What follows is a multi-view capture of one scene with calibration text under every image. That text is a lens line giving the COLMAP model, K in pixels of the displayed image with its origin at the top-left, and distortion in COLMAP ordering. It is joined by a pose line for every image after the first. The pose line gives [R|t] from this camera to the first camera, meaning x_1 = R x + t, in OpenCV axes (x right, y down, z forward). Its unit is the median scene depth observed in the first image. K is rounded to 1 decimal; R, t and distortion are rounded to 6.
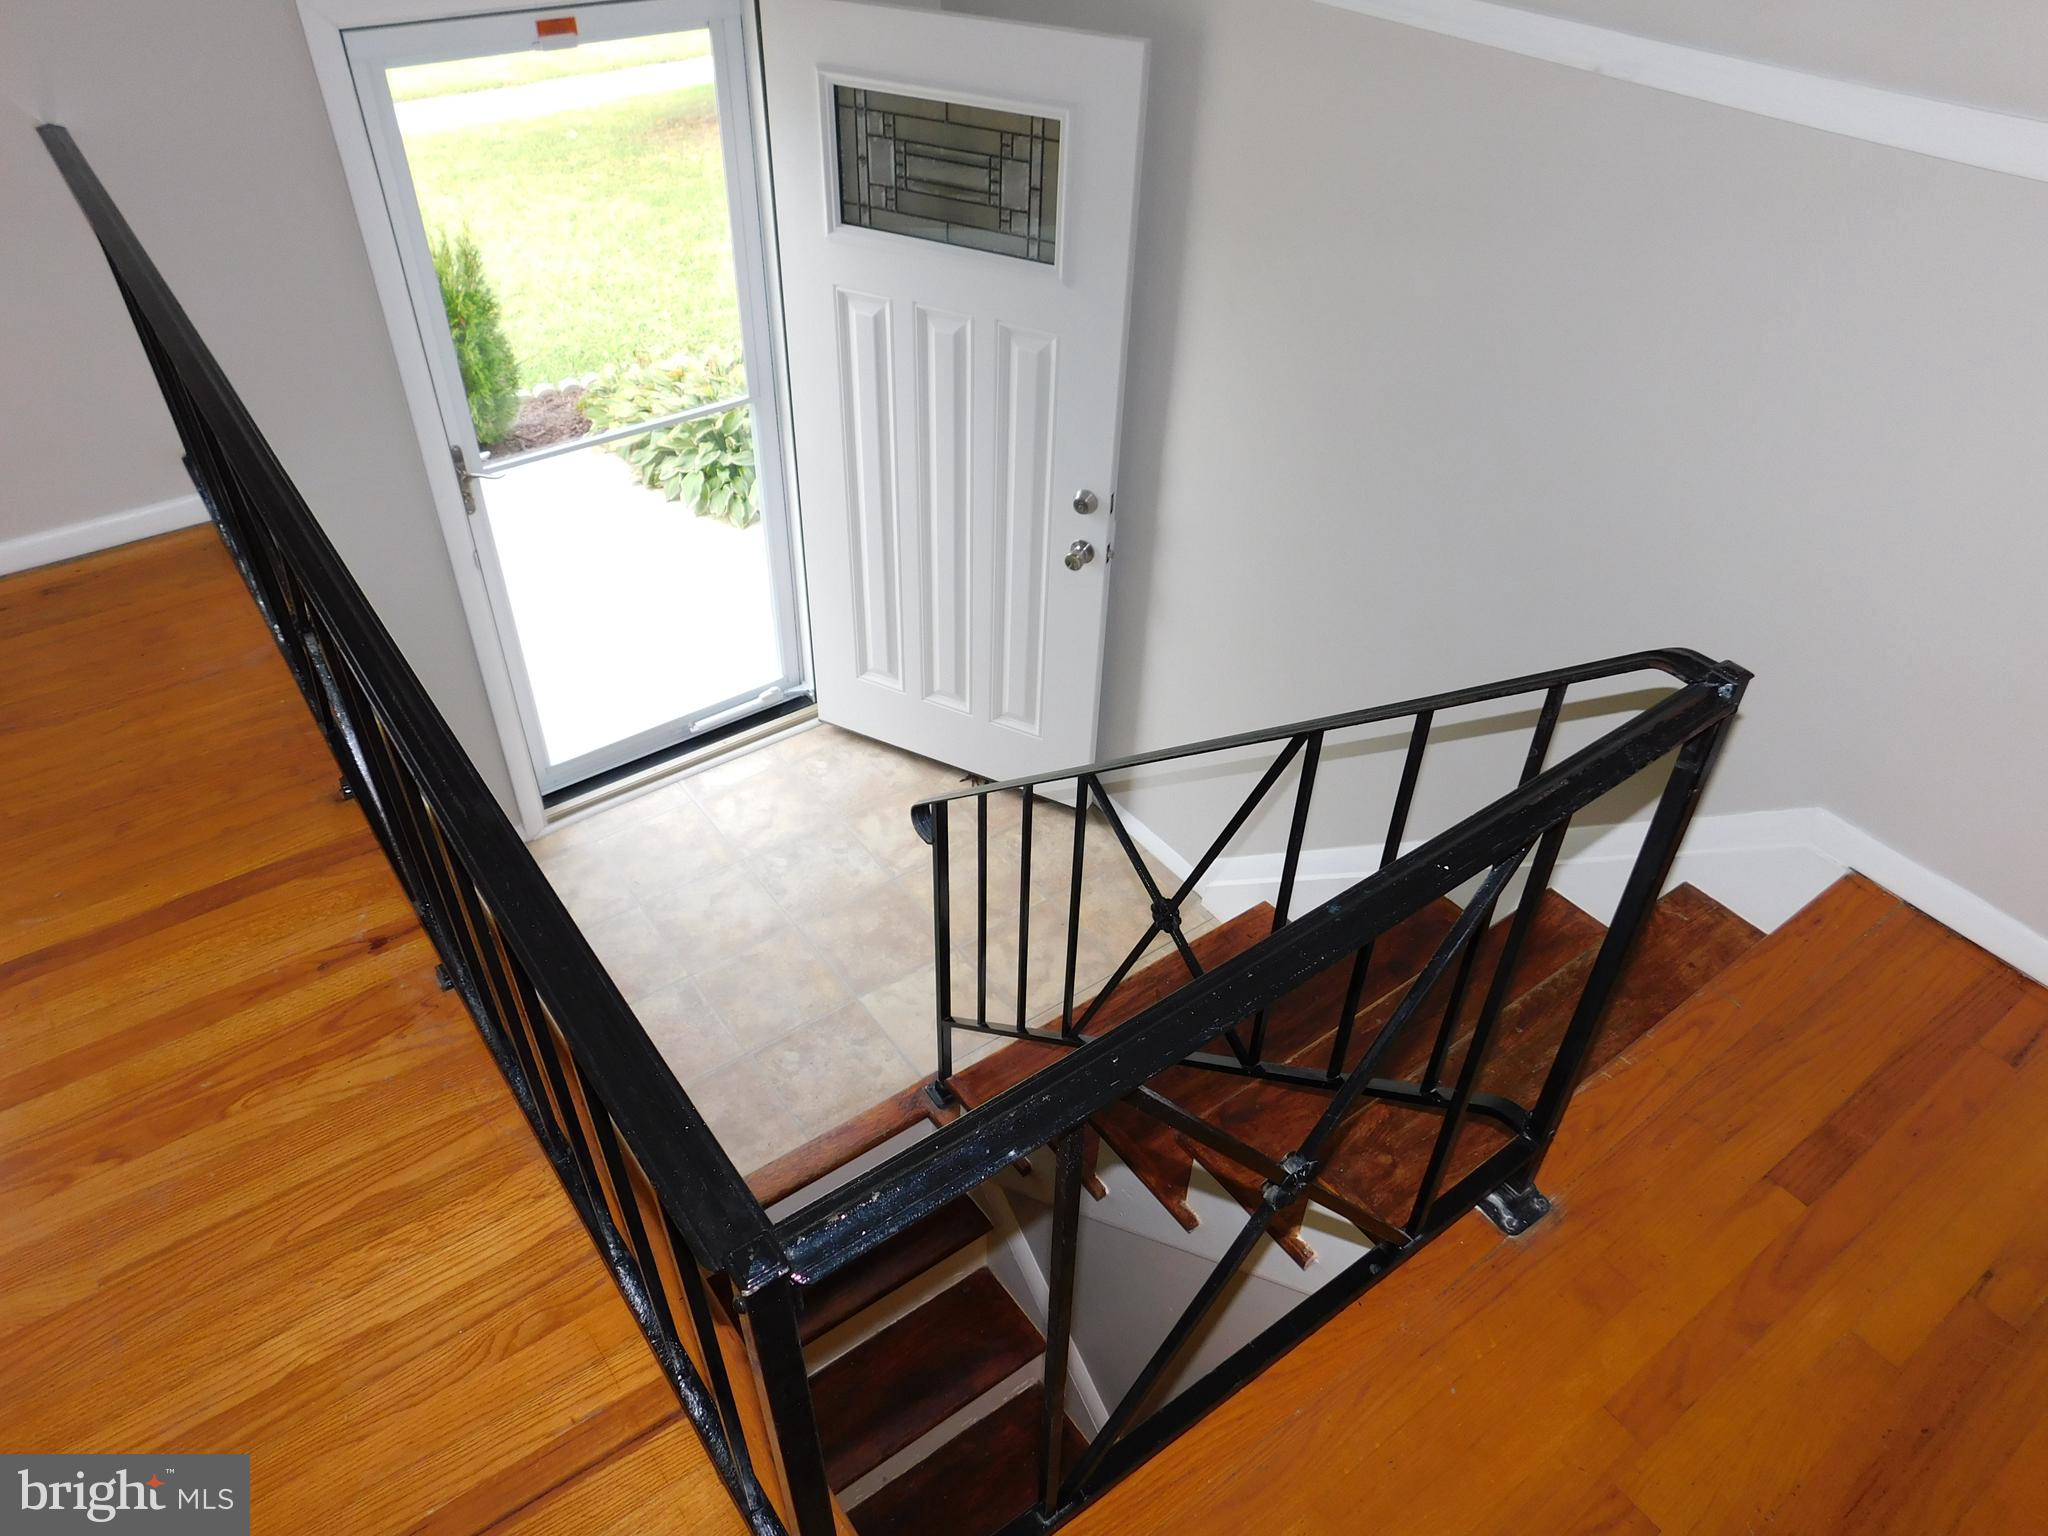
lens RADIAL K [[1349.4, 0, 1024.0], [0, 1349.4, 768.0], [0, 0, 1]] dist [-0.066432, 0.054098]
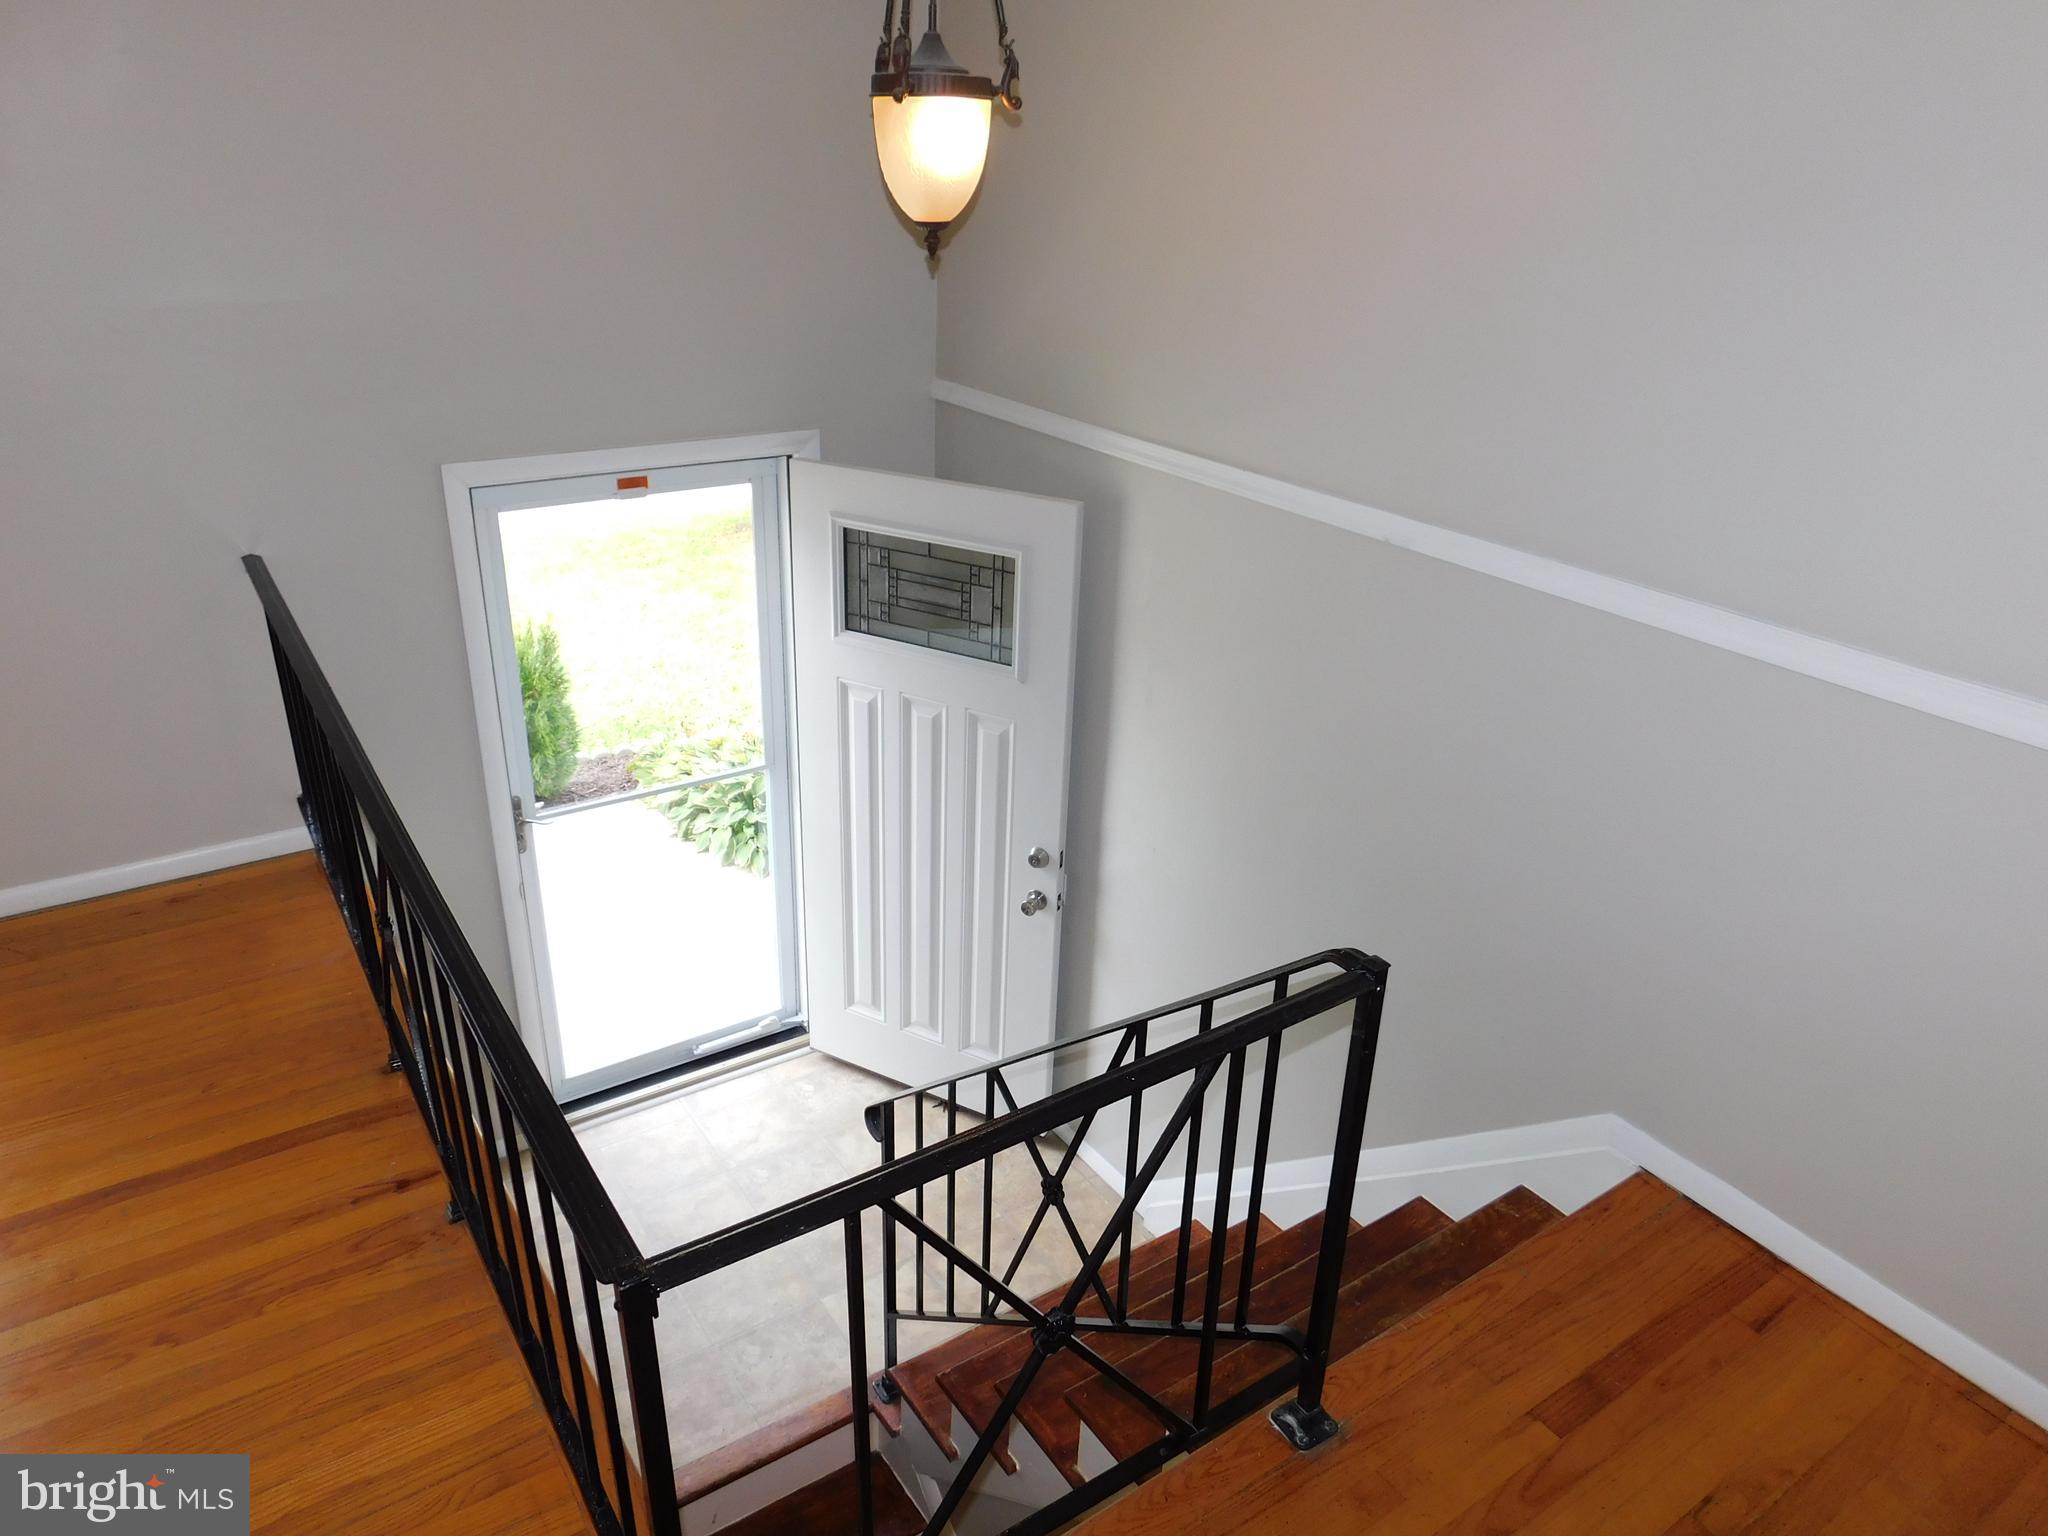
lens RADIAL K [[1349.4, 0, 1024.0], [0, 1349.4, 768.0], [0, 0, 1]] dist [-0.066432, 0.054098]
pose [[0.999245, 0.021647, -0.032278, 0.076343], [-0.029505, 0.963102, -0.267516, 0.047050], [0.025296, 0.268266, 0.963013, -0.172754]]
